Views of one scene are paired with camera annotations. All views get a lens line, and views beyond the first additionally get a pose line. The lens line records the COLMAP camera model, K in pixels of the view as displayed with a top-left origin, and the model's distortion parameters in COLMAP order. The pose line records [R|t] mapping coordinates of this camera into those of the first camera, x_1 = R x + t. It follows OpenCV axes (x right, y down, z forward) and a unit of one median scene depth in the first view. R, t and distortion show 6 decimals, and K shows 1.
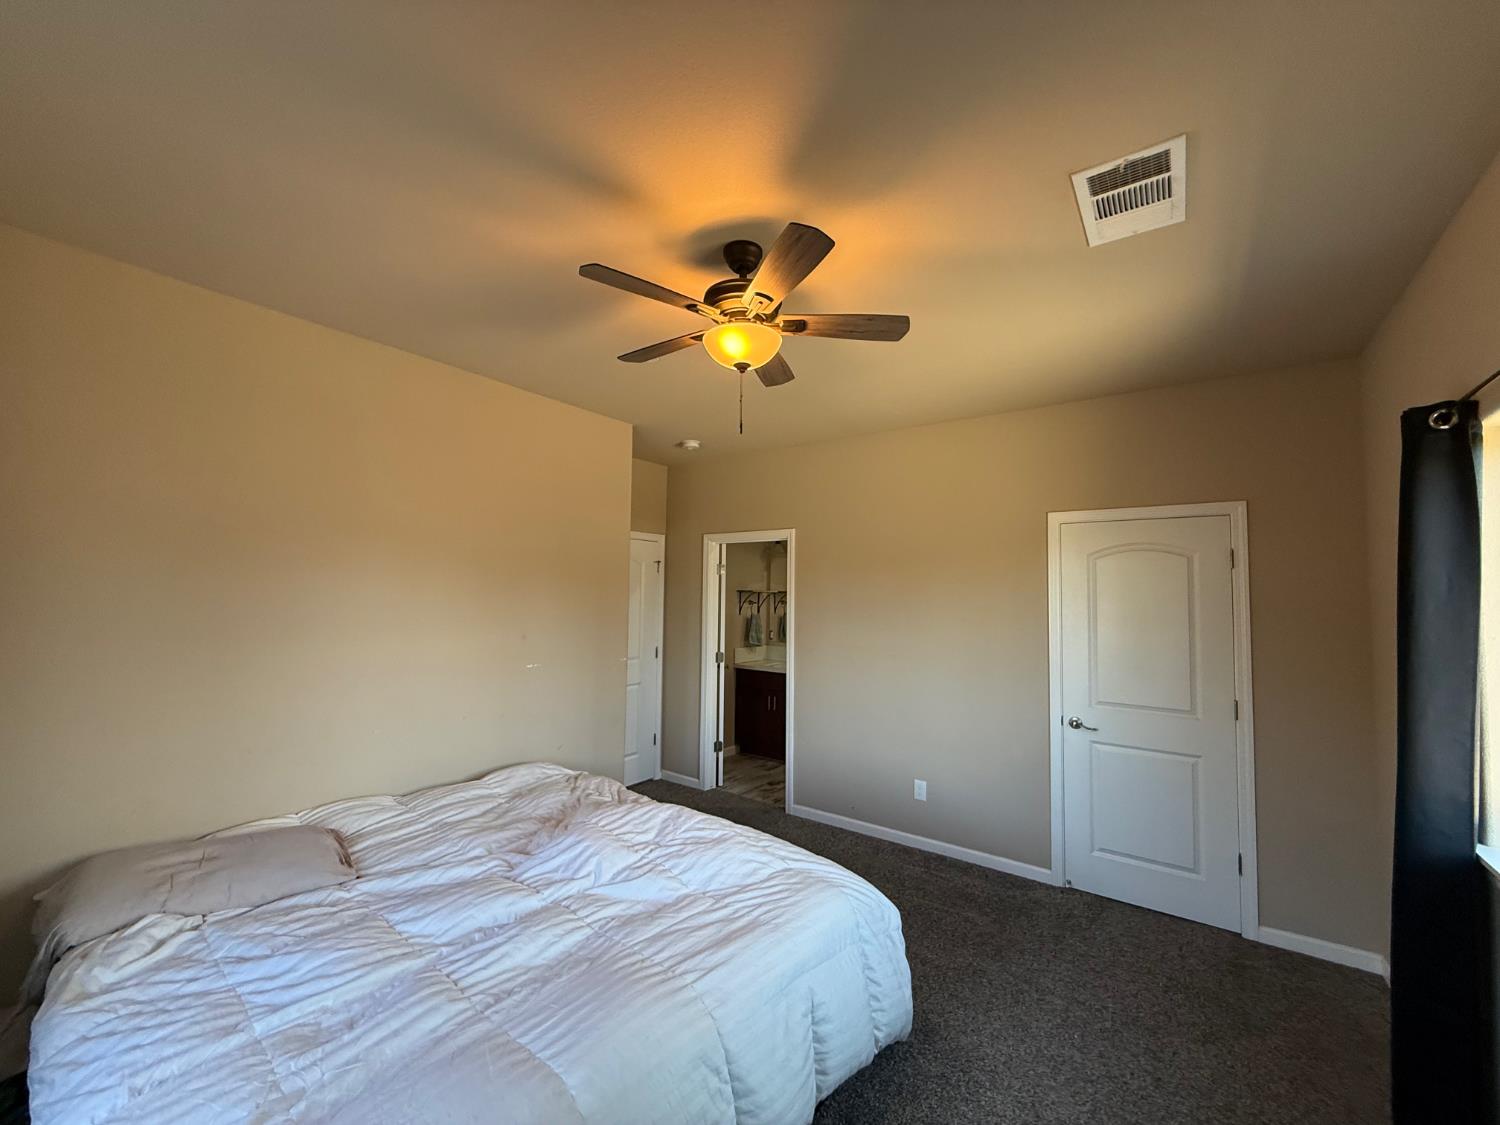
lens RADIAL K [[597.1, 0, 745.7], [0, 597.1, 563.0], [0, 0, 1]] dist [-0.001105, -0.000009]
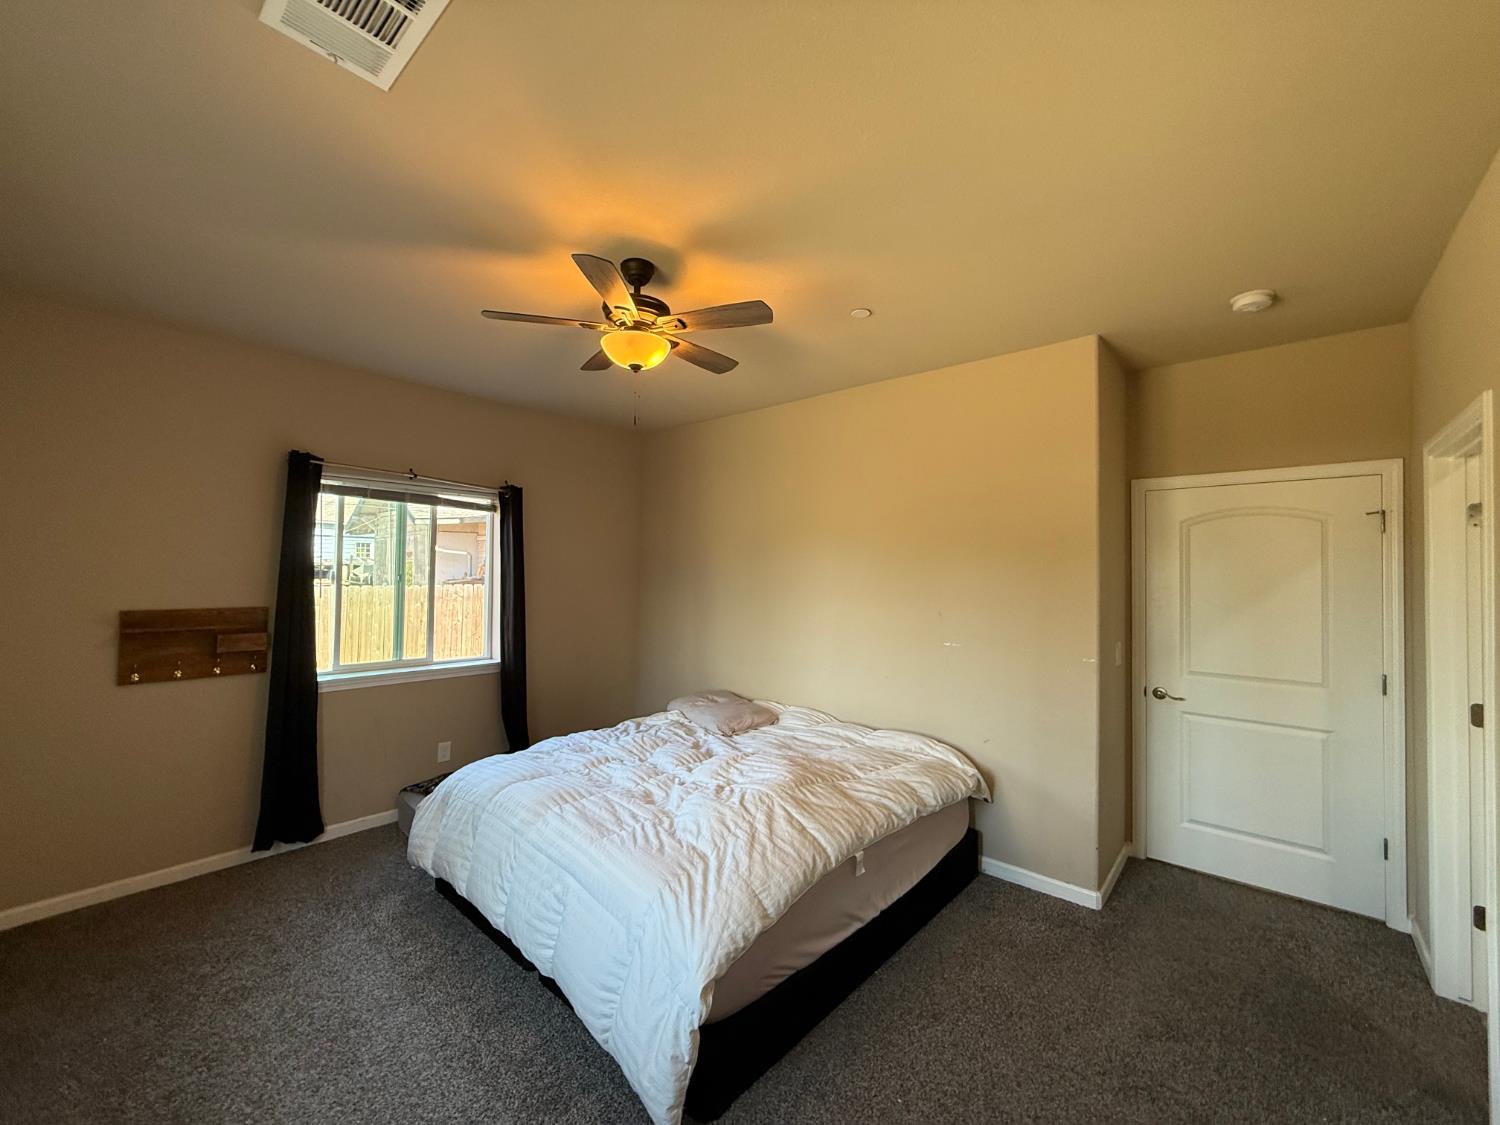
lens RADIAL K [[597.1, 0, 745.7], [0, 597.1, 563.0], [0, 0, 1]] dist [-0.001105, -0.000009]
pose [[-0.086176, -0.033458, -0.995718, 0.925580], [0.040477, 0.998493, -0.037055, 0.086057], [0.995457, -0.043497, -0.084692, 1.066013]]
